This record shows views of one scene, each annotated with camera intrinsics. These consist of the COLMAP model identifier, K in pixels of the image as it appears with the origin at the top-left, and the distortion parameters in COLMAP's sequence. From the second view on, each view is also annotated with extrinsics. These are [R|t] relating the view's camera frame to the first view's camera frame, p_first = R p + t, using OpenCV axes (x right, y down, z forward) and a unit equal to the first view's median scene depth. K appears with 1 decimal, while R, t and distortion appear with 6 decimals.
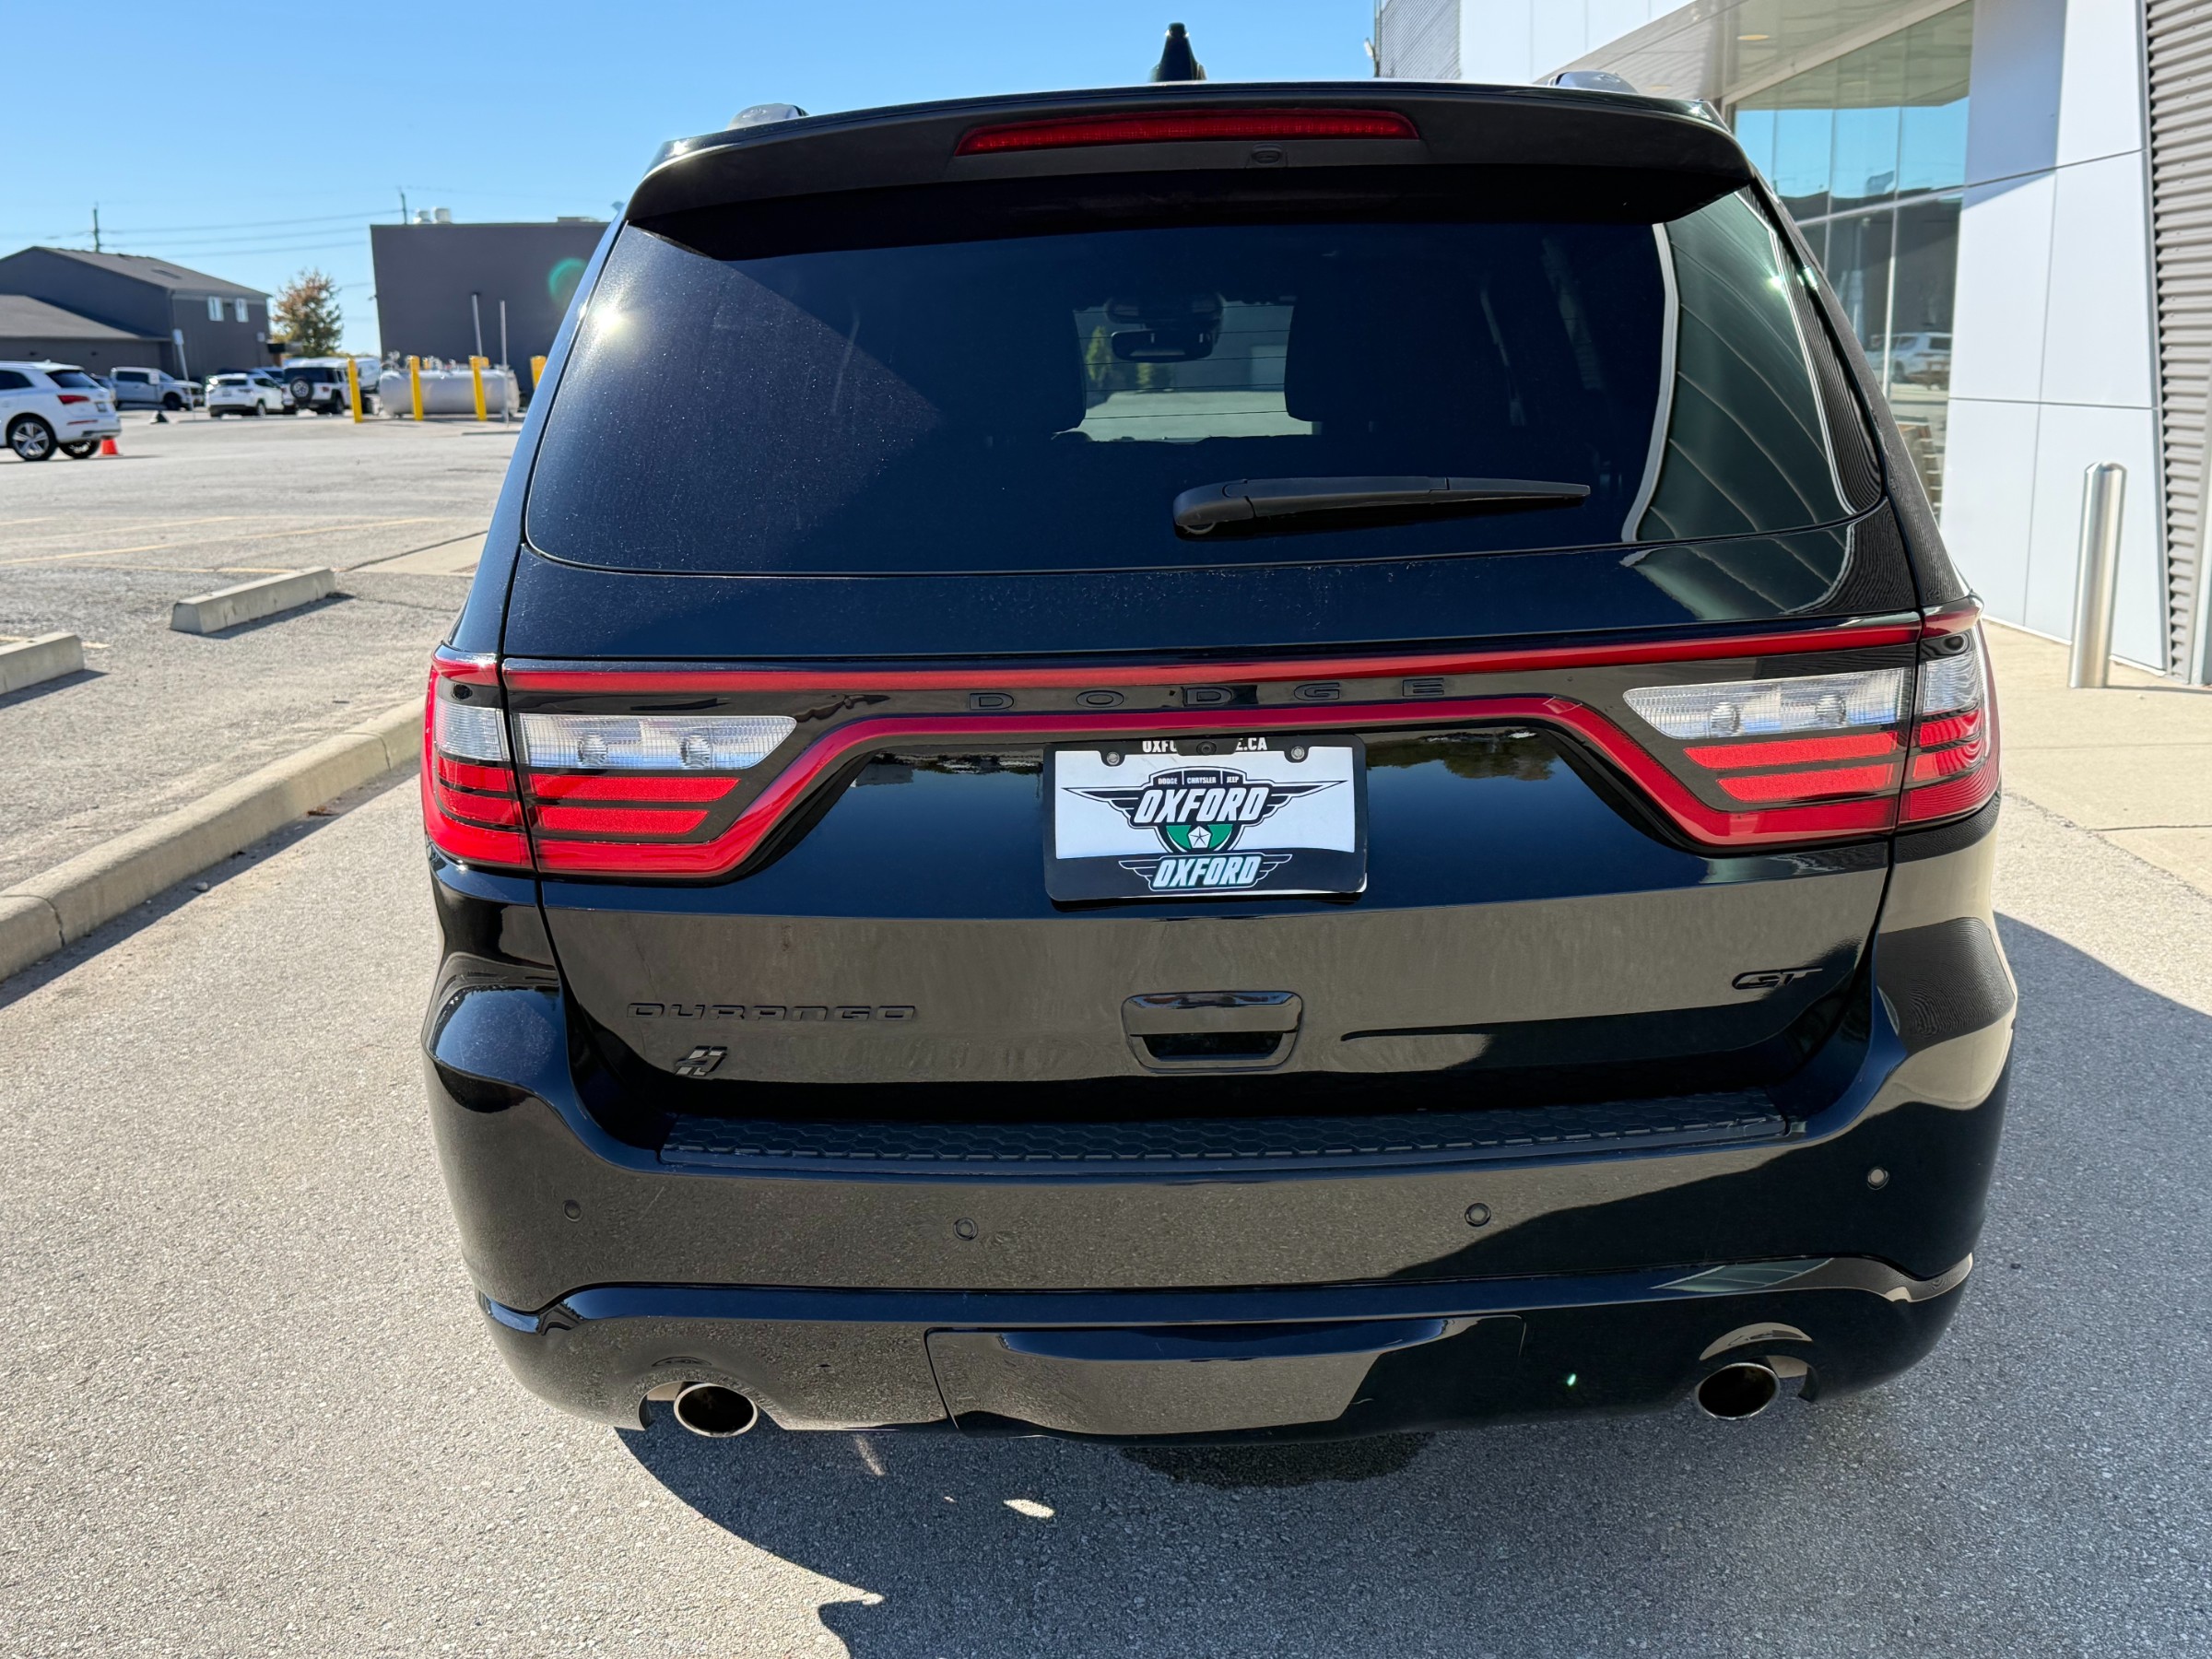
lens RADIAL K [[2275.3, 0, 1100.7], [0, 2275.3, 847.7], [0, 0, 1]] dist [0.055301, 0.000000]
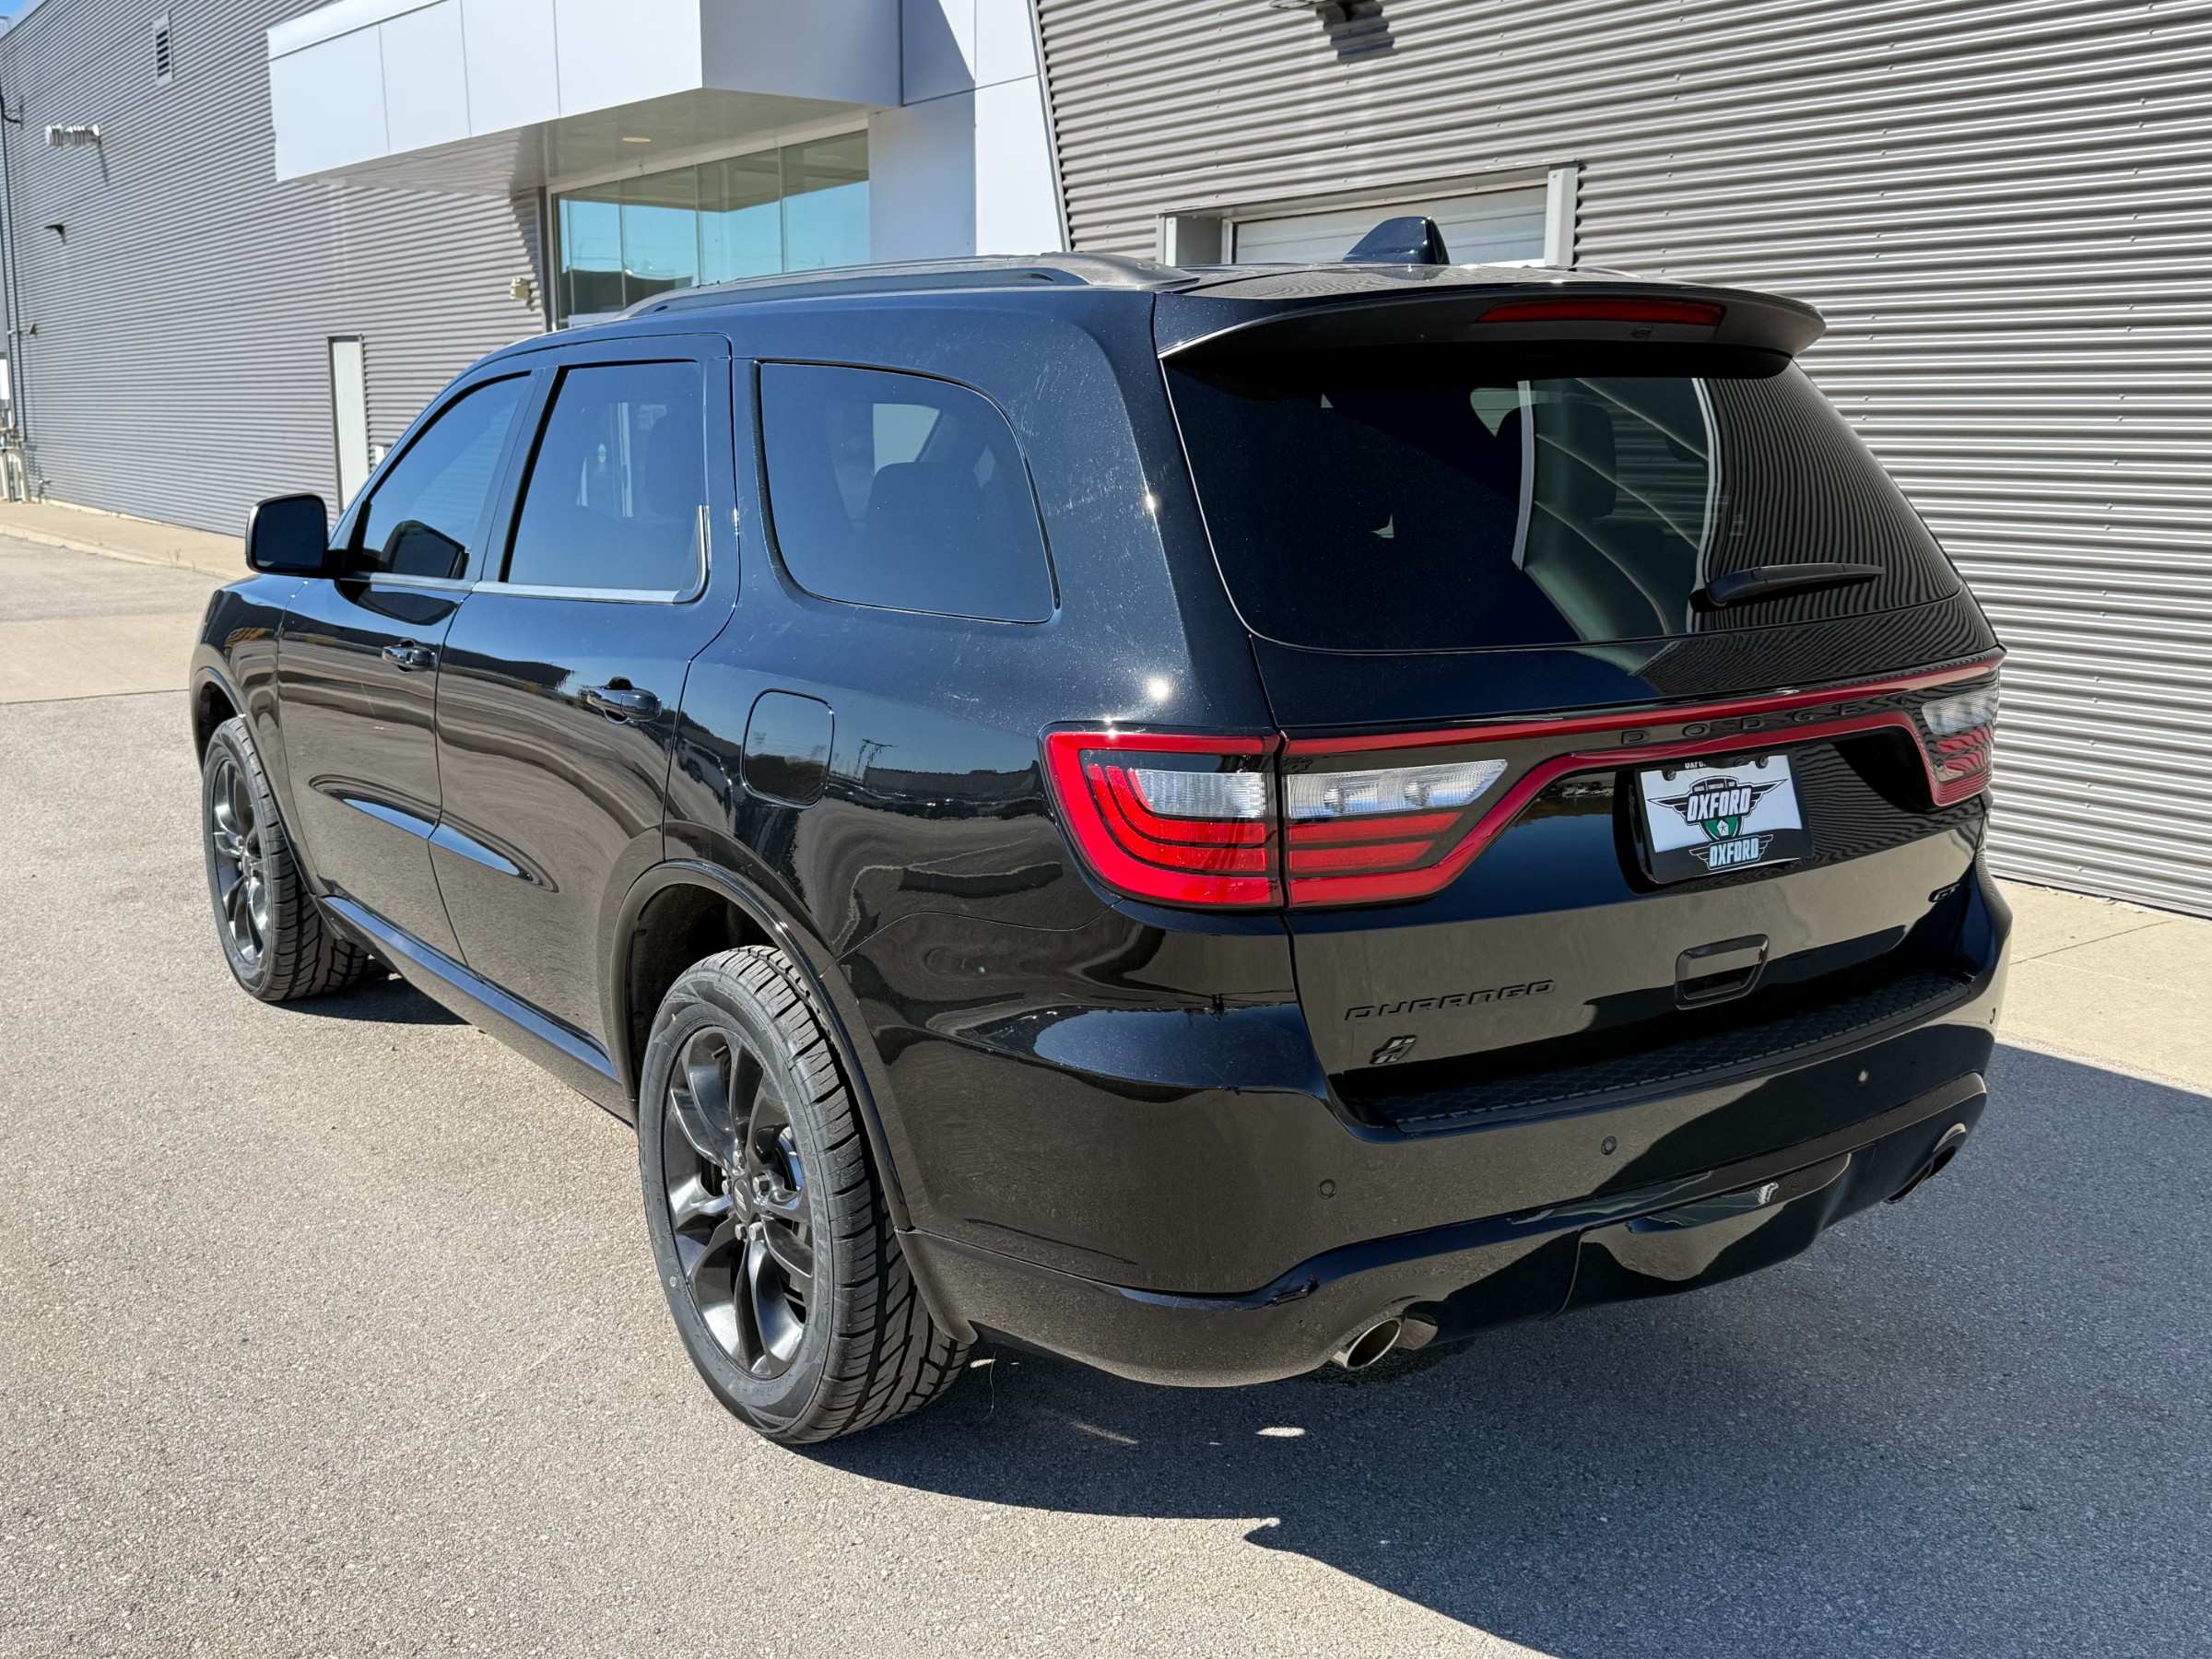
lens RADIAL K [[2275.3, 0, 1117.1], [0, 2275.3, 812.8], [0, 0, 1]] dist [0.055301, 0.000000]
pose [[0.817378, -0.080604, 0.570436, -1.035117], [0.104278, 0.994508, -0.008893, -0.039286], [-0.566586, 0.066753, 0.821294, 0.077020]]
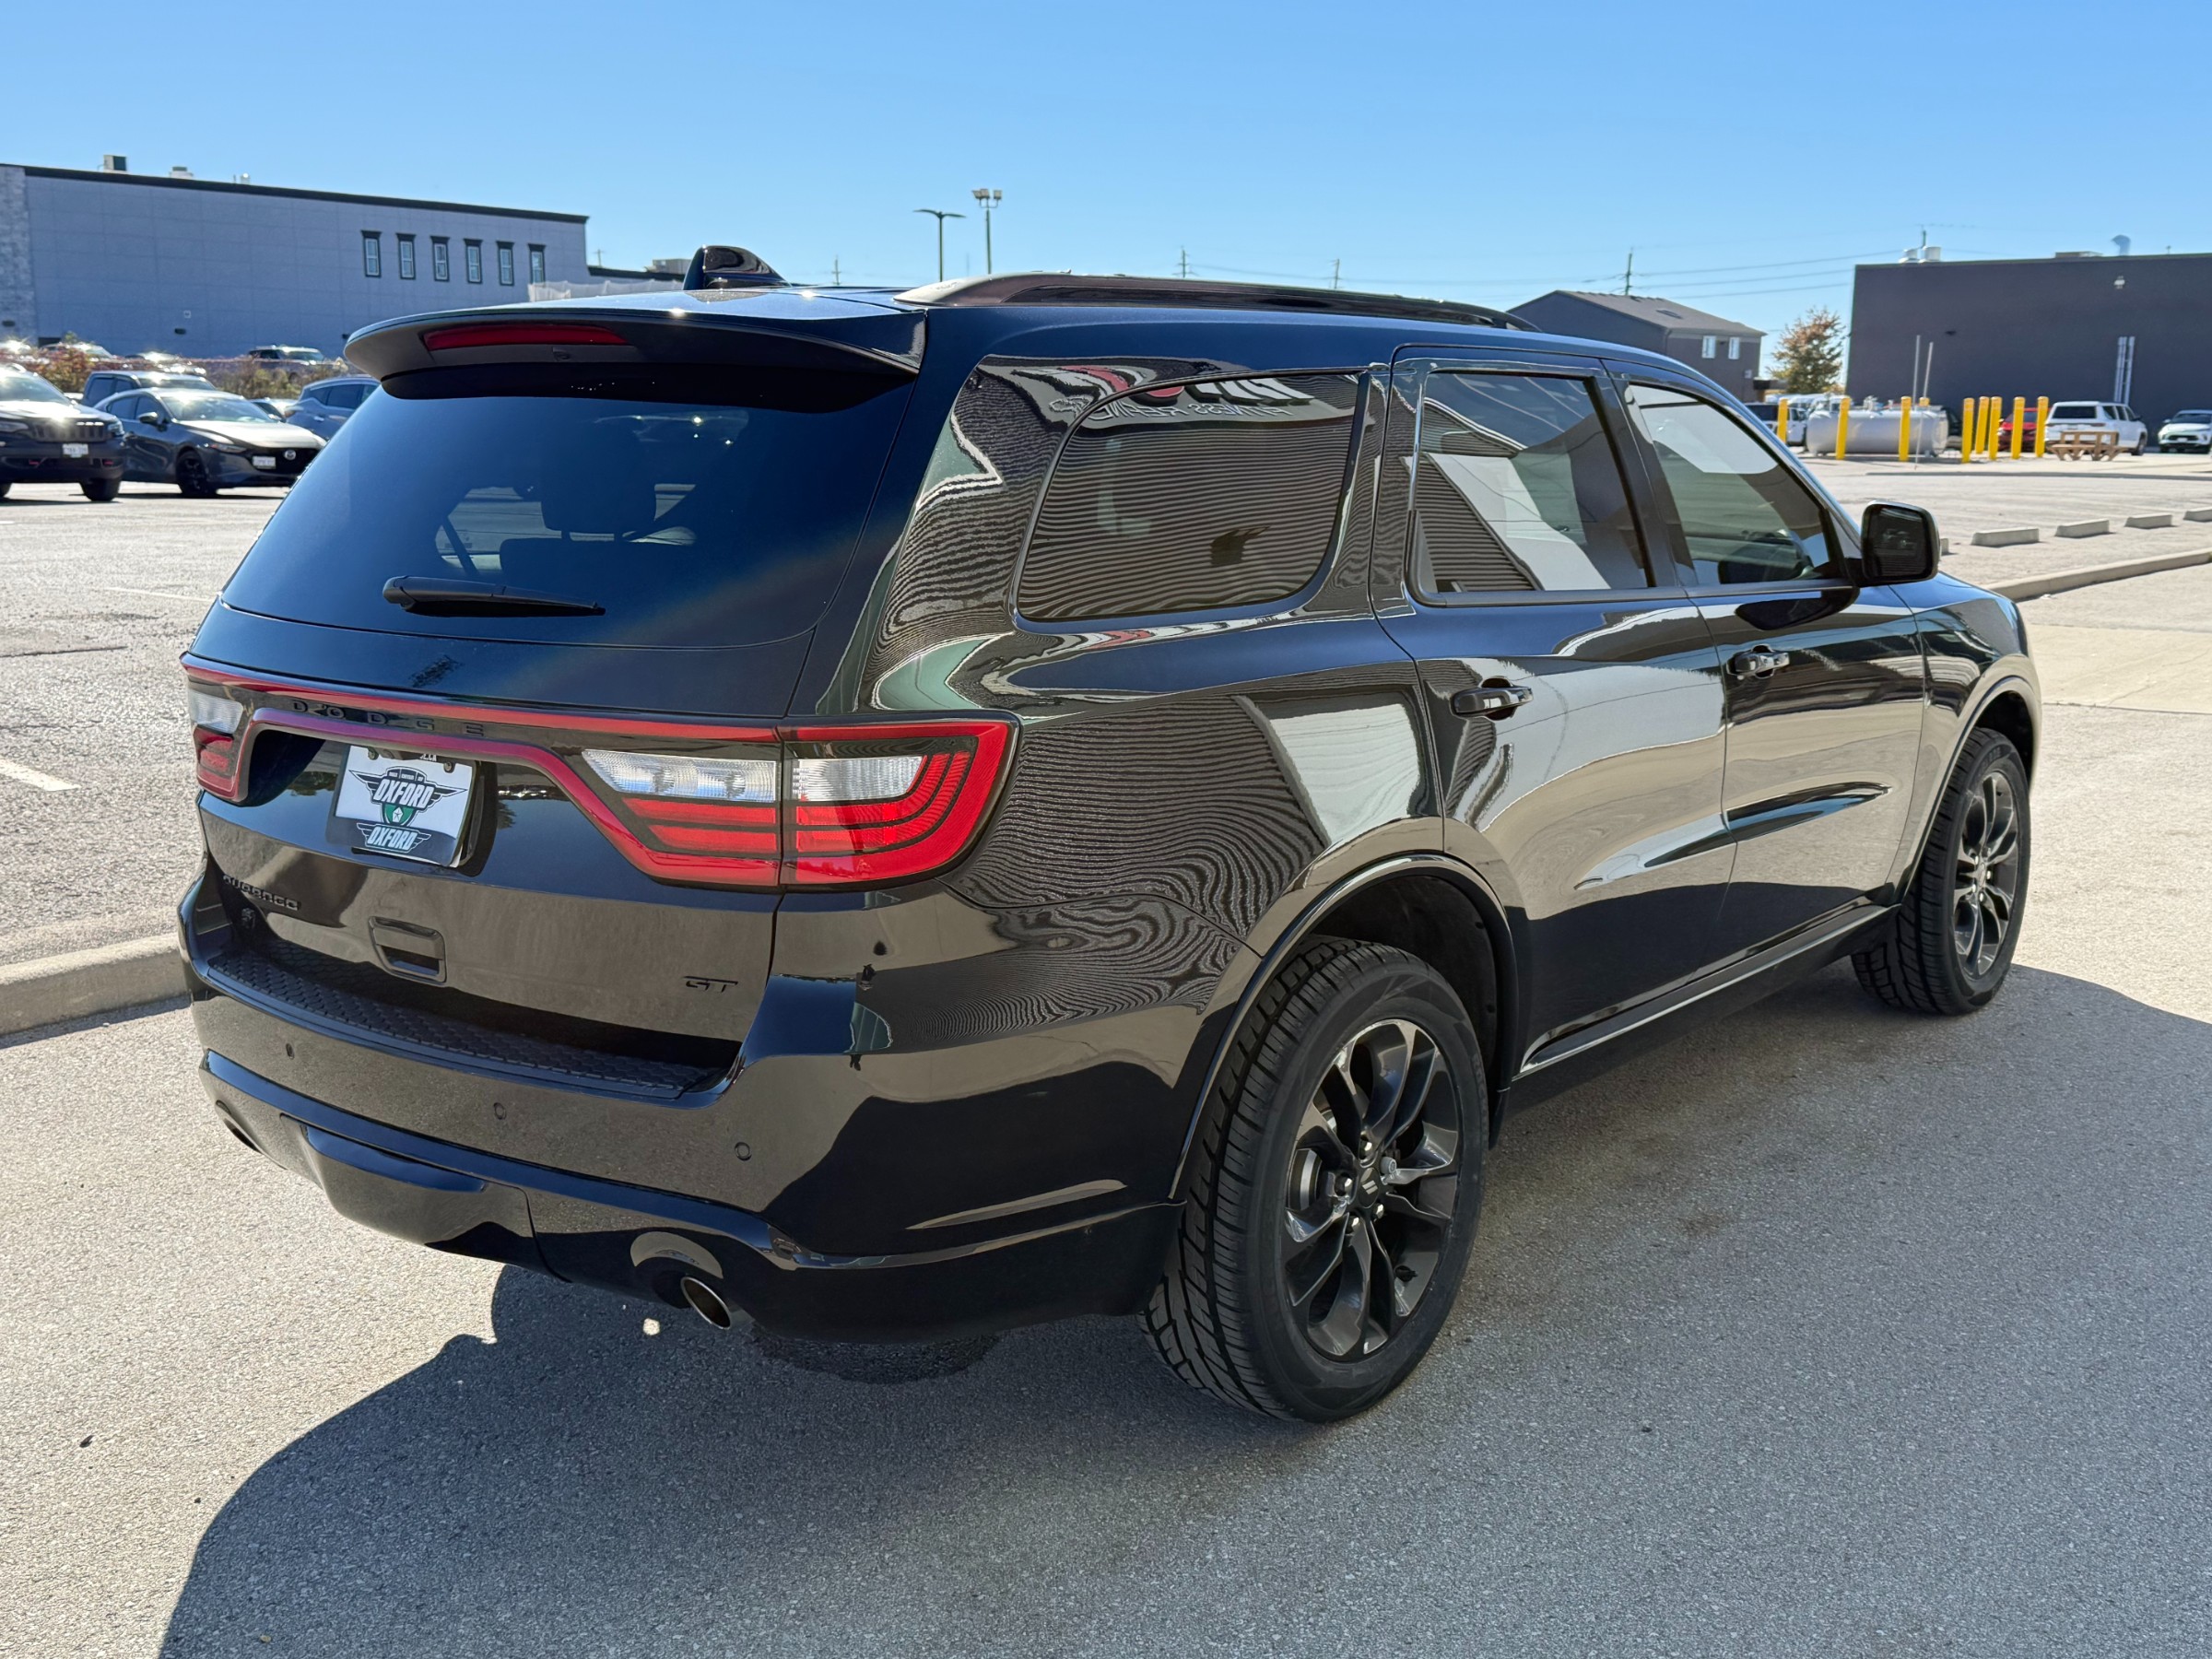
lens RADIAL K [[2275.3, 0, 1105.5], [0, 2275.3, 816.3], [0, 0, 1]] dist [0.055301, 0.000000]
pose [[0.795844, 0.135614, -0.590119, 1.280774], [-0.150850, 0.988273, 0.023673, -0.107640], [0.586409, 0.070180, 0.806969, 0.072369]]
